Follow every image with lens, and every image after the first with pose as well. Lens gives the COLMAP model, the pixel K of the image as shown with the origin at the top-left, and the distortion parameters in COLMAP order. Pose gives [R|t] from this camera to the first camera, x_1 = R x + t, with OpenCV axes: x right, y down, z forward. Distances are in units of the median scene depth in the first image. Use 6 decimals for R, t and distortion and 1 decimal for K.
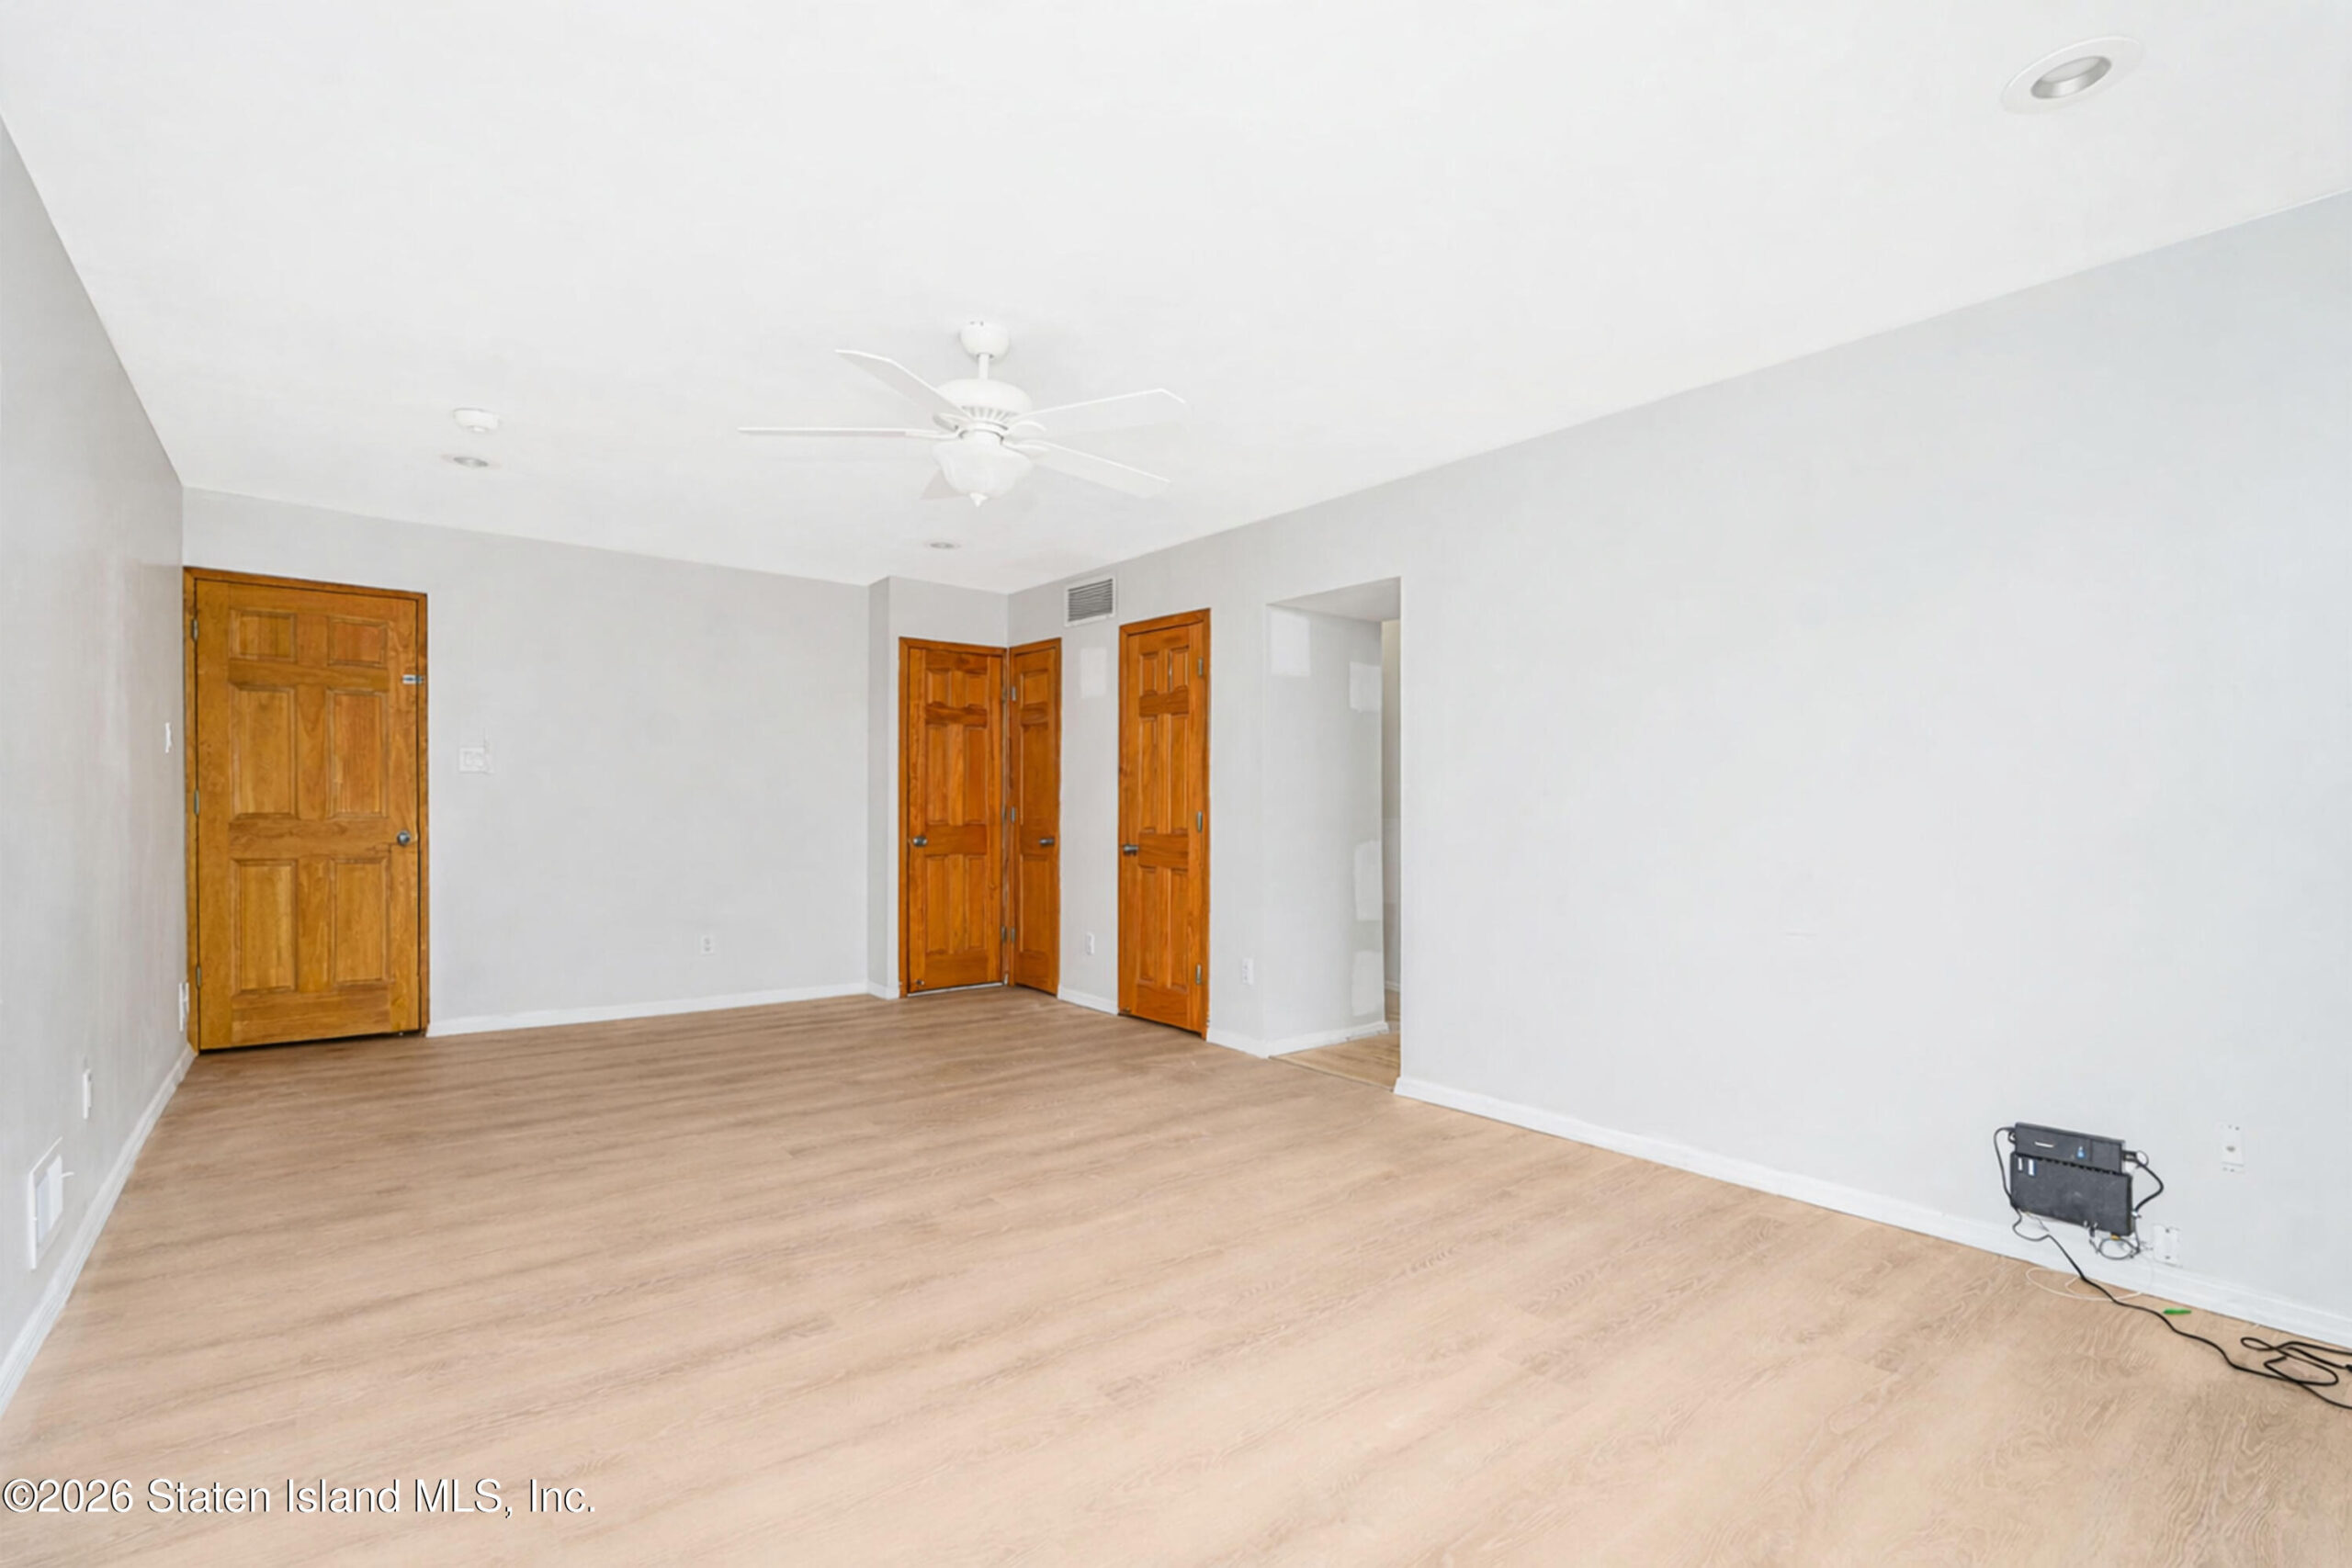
lens RADIAL K [[1039.8, 0, 1166.7], [0, 1039.8, 804.3], [0, 0, 1]] dist [-0.014186, 0.007968]
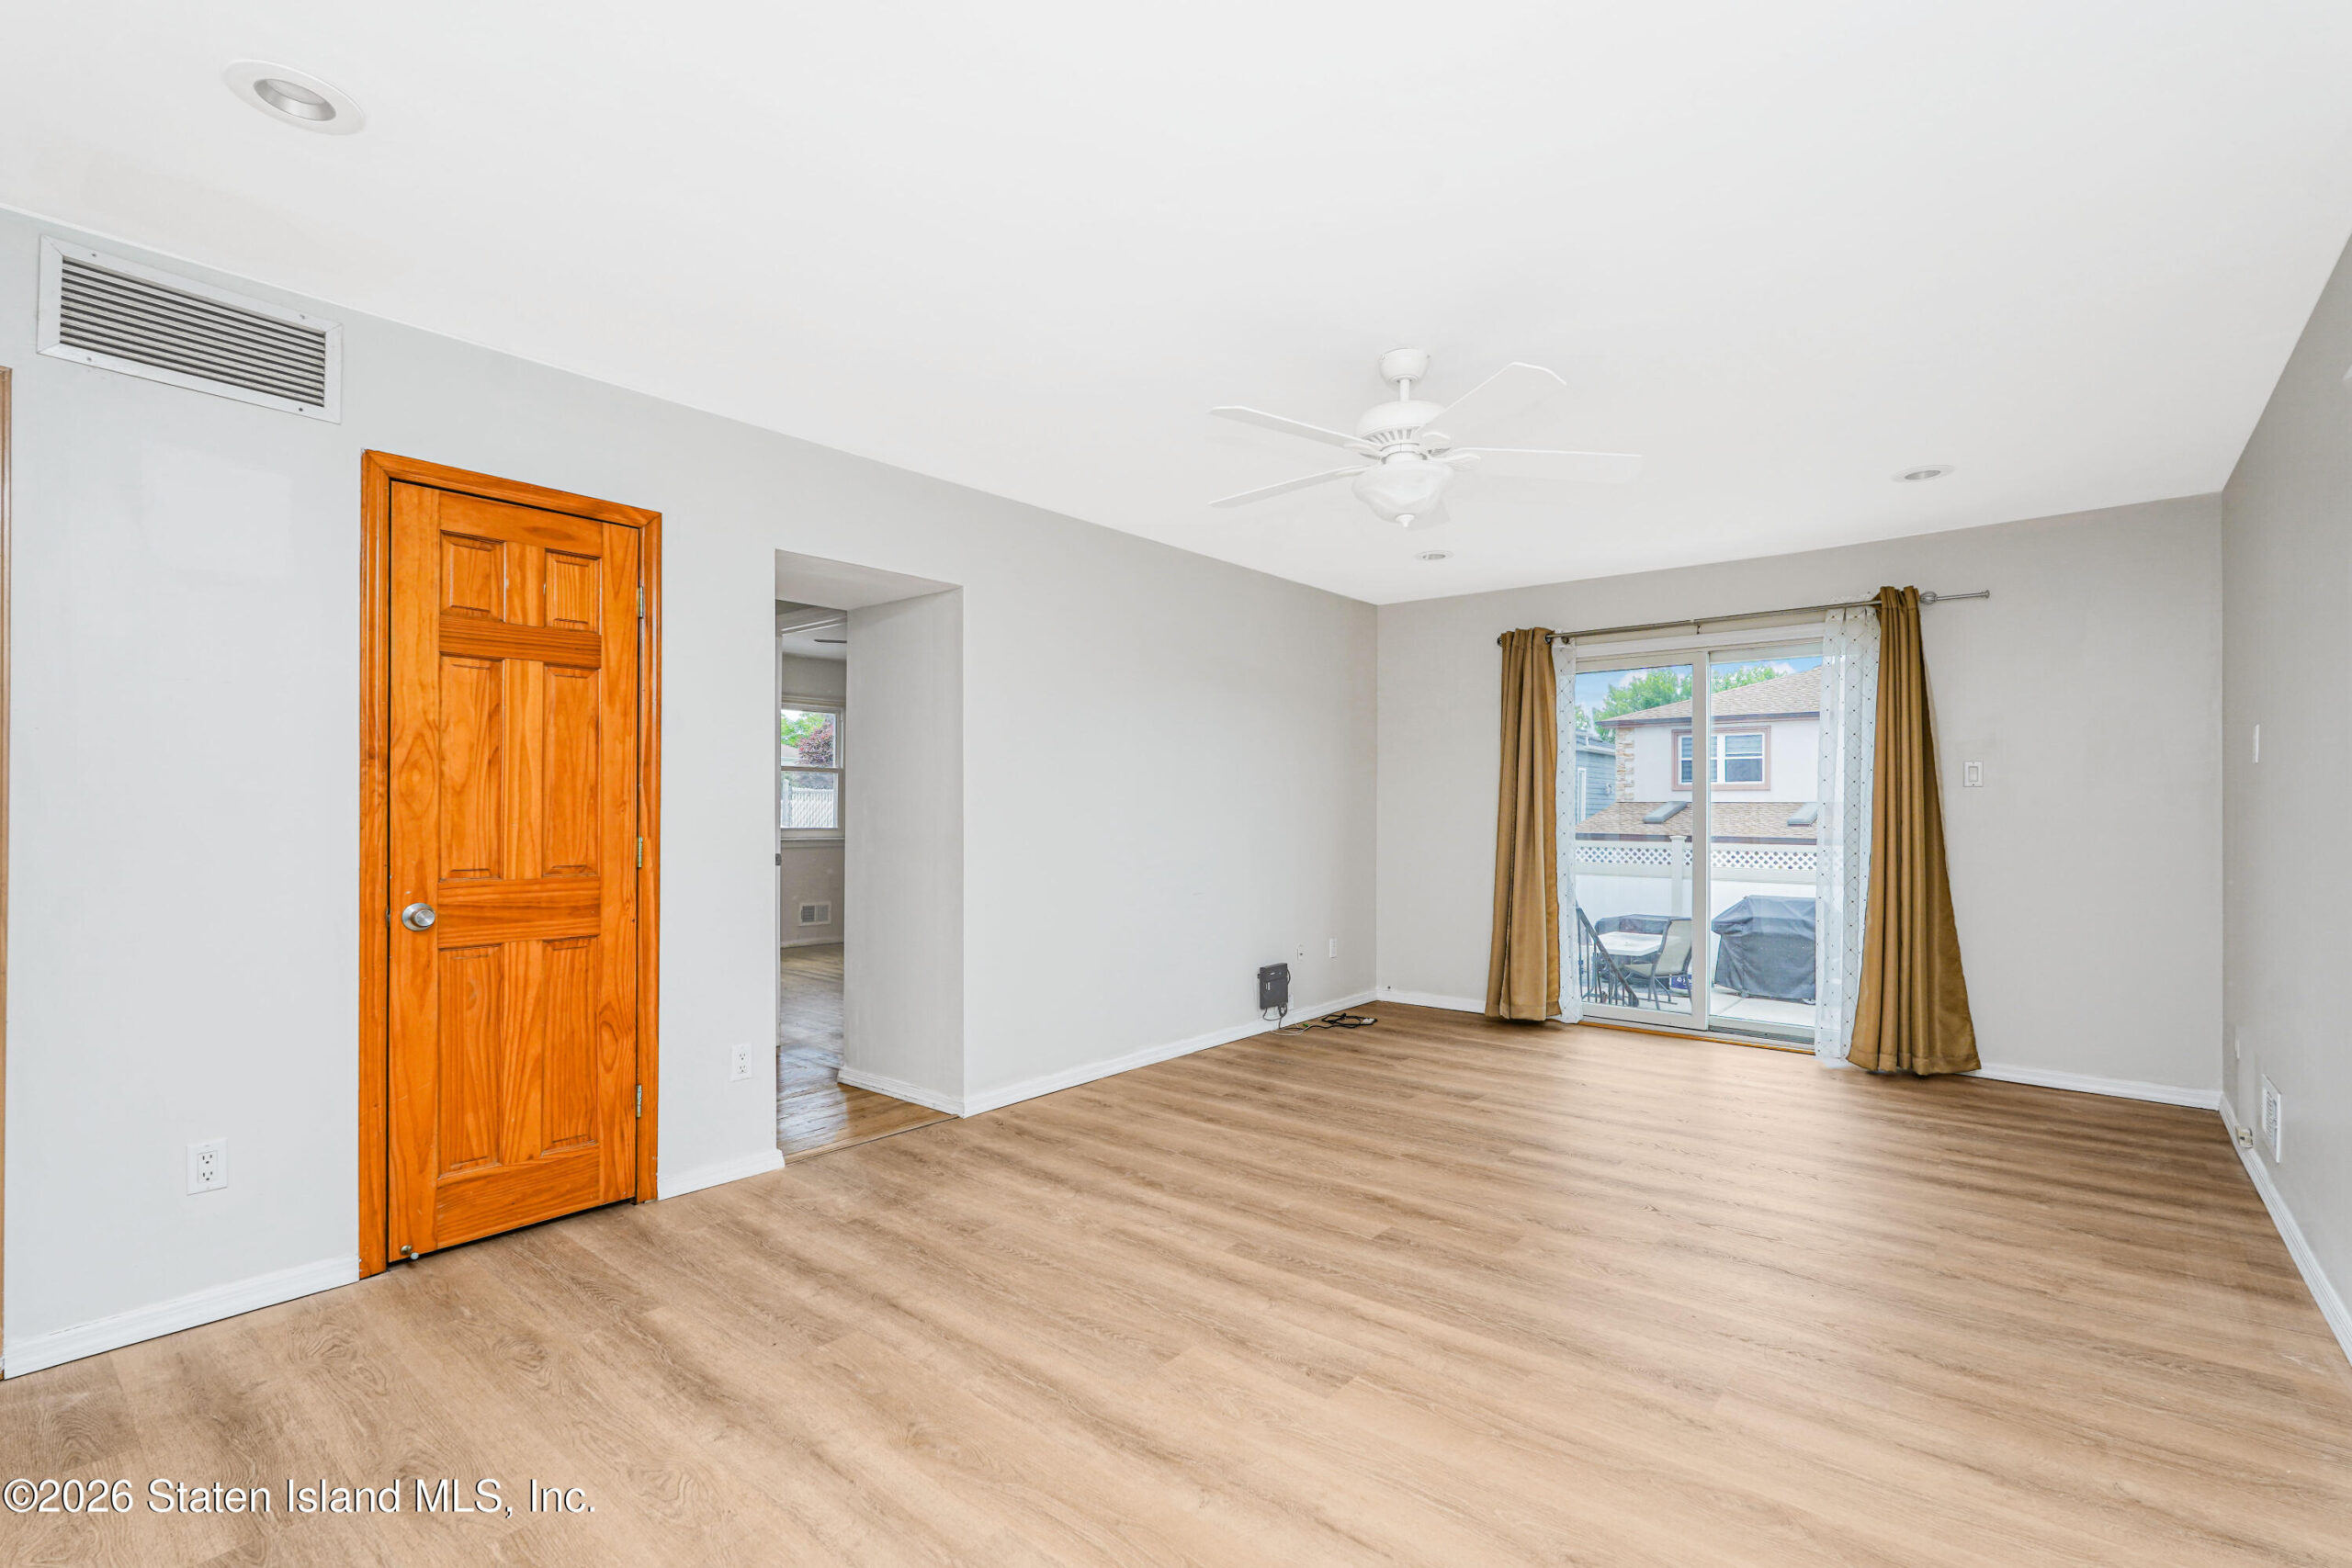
lens RADIAL K [[1039.8, 0, 1167.4], [0, 1039.8, 788.5], [0, 0, 1]] dist [-0.014186, 0.007968]
pose [[-0.183166, 0.021139, 0.982855, -0.741073], [0.000207, 0.999770, -0.021465, -0.009655], [-0.983082, -0.003728, -0.183128, 0.939397]]
